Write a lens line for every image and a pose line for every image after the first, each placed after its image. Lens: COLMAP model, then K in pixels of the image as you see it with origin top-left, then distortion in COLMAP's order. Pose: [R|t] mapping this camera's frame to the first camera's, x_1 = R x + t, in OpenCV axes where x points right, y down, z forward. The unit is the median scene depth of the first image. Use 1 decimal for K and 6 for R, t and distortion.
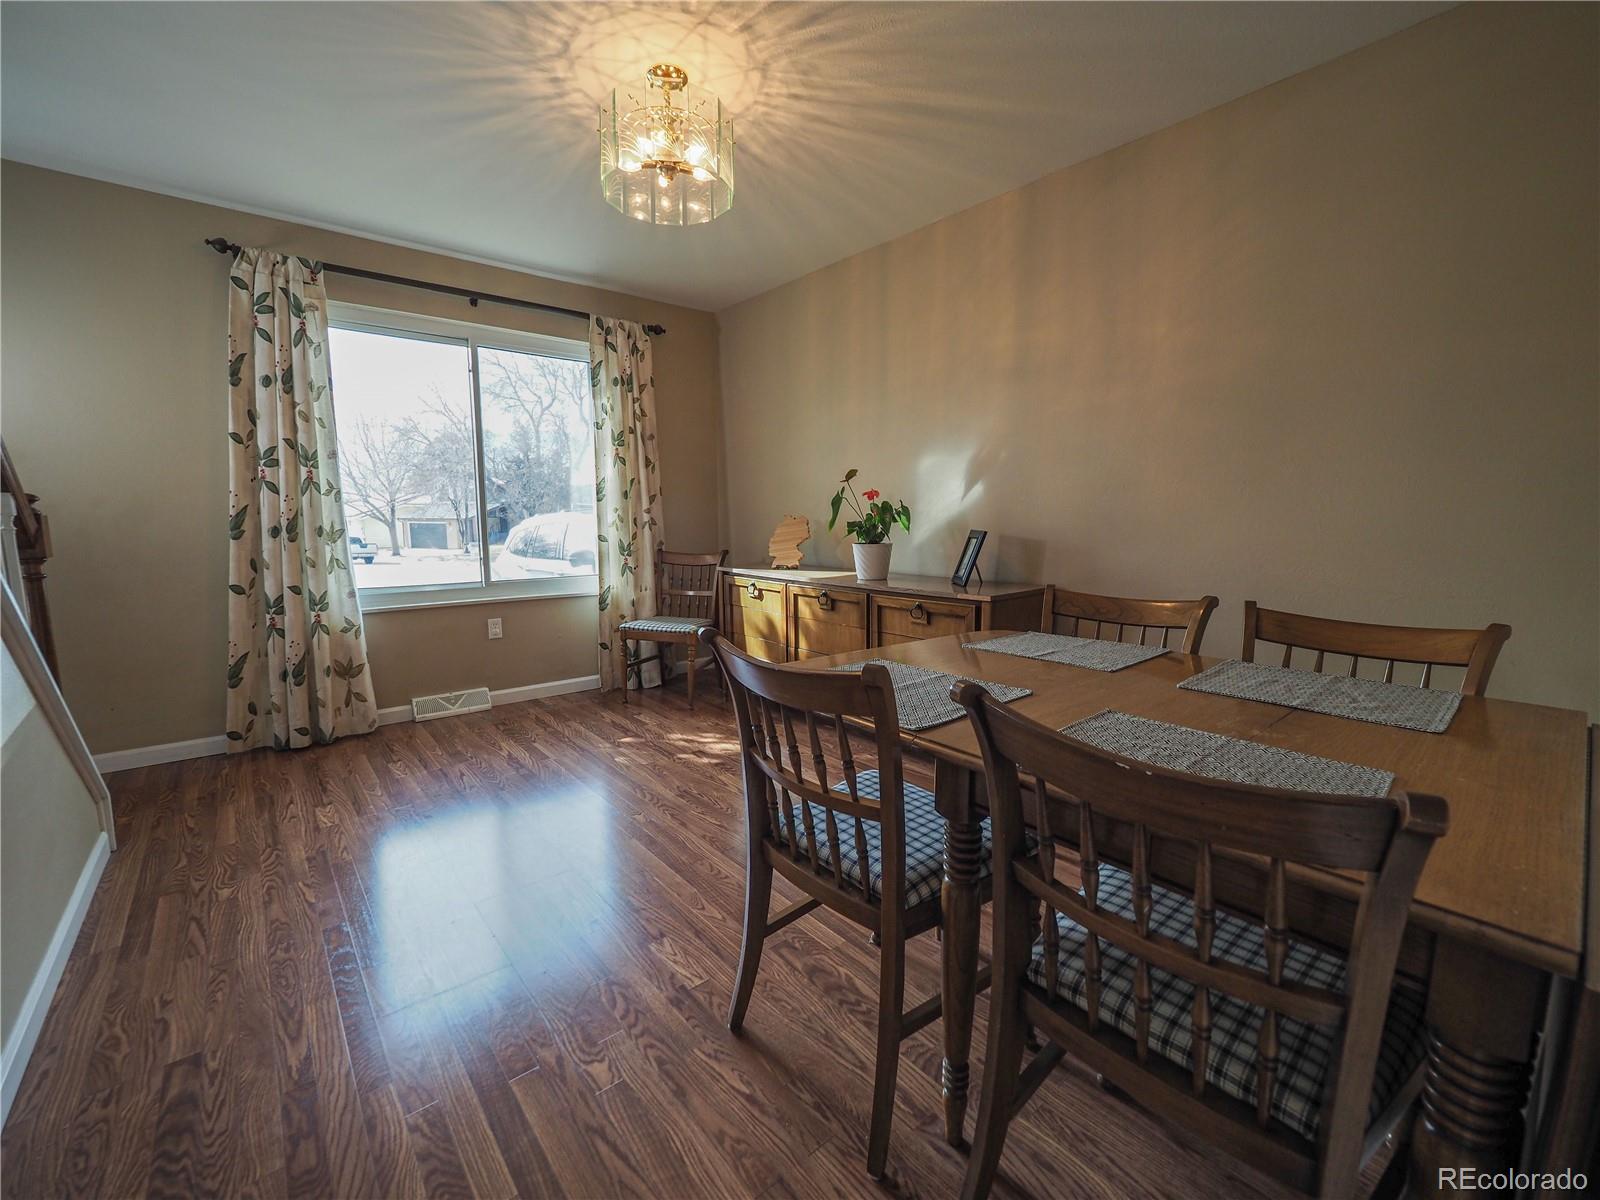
lens RADIAL K [[676.2, 0, 789.1], [0, 676.2, 577.1], [0, 0, 1]] dist [-0.015866, 0.005150]
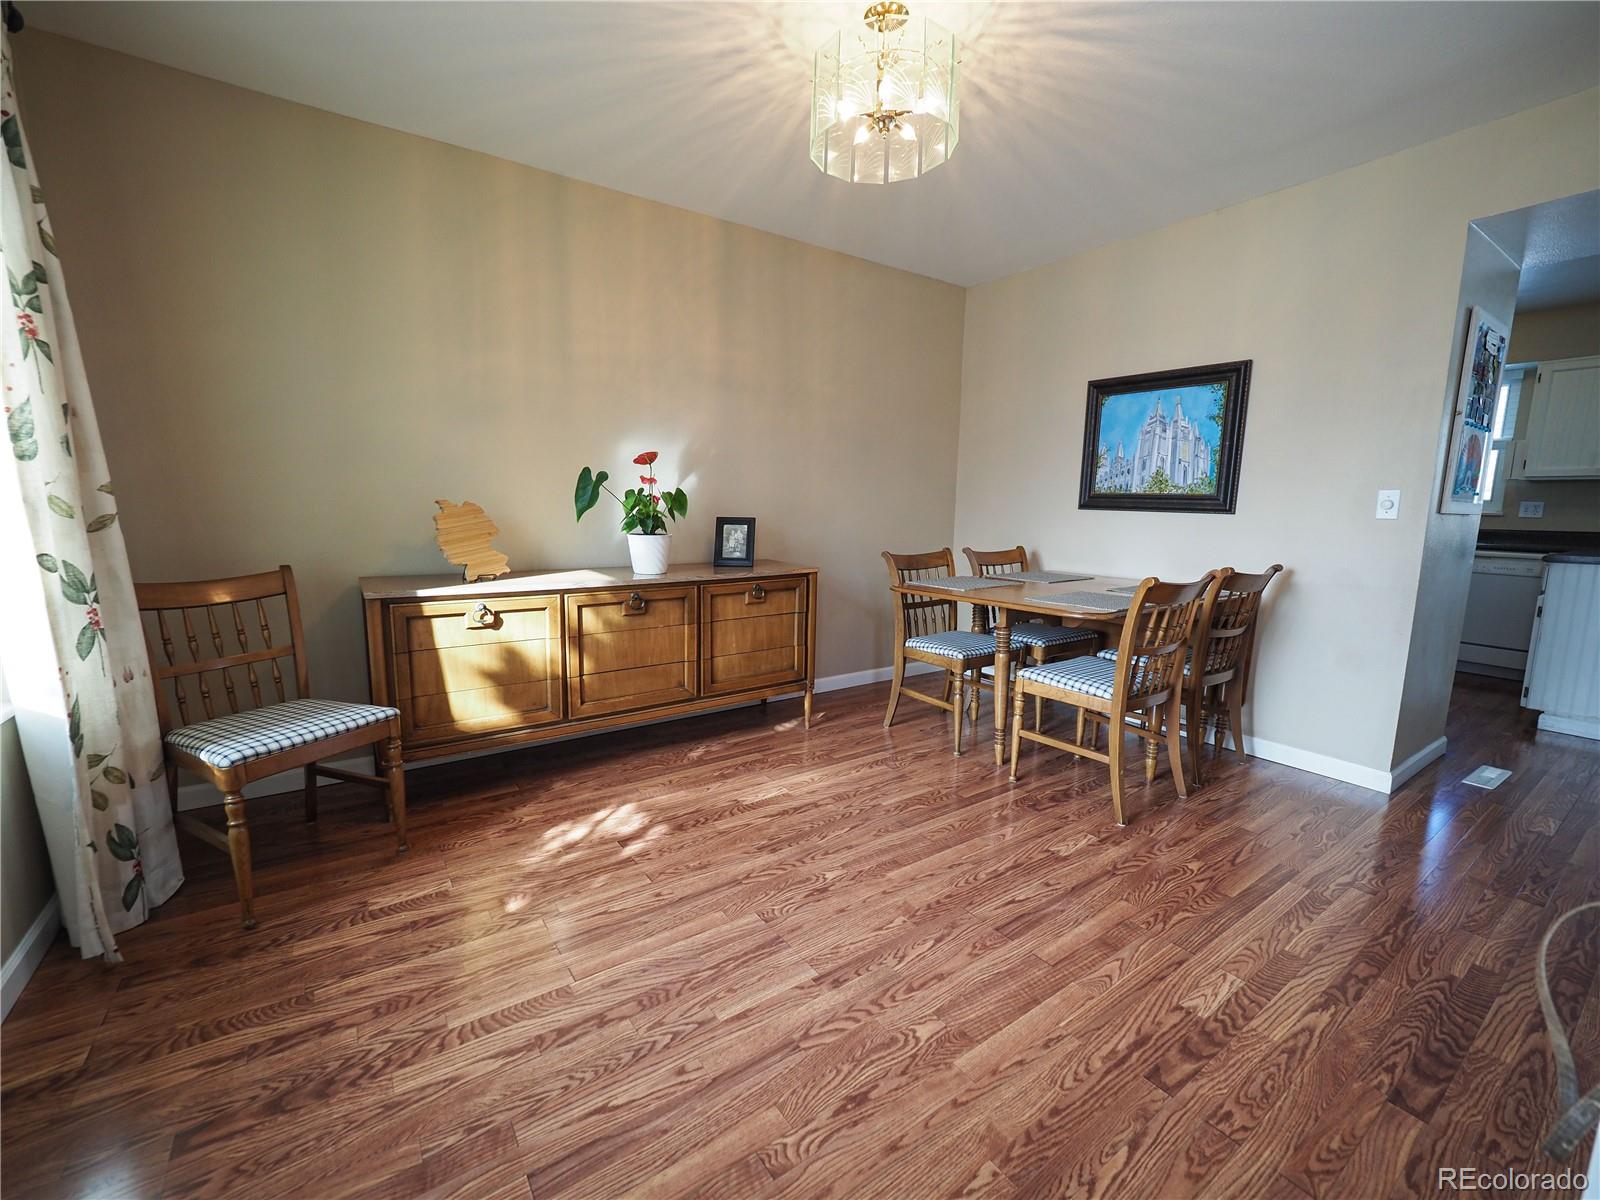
lens RADIAL K [[676.2, 0, 794.8], [0, 676.2, 573.5], [0, 0, 1]] dist [-0.015866, 0.005150]
pose [[0.081281, -0.102247, 0.991433, -0.756788], [0.080285, 0.992163, 0.095740, -0.067673], [-0.993452, 0.071816, 0.088853, 0.712510]]
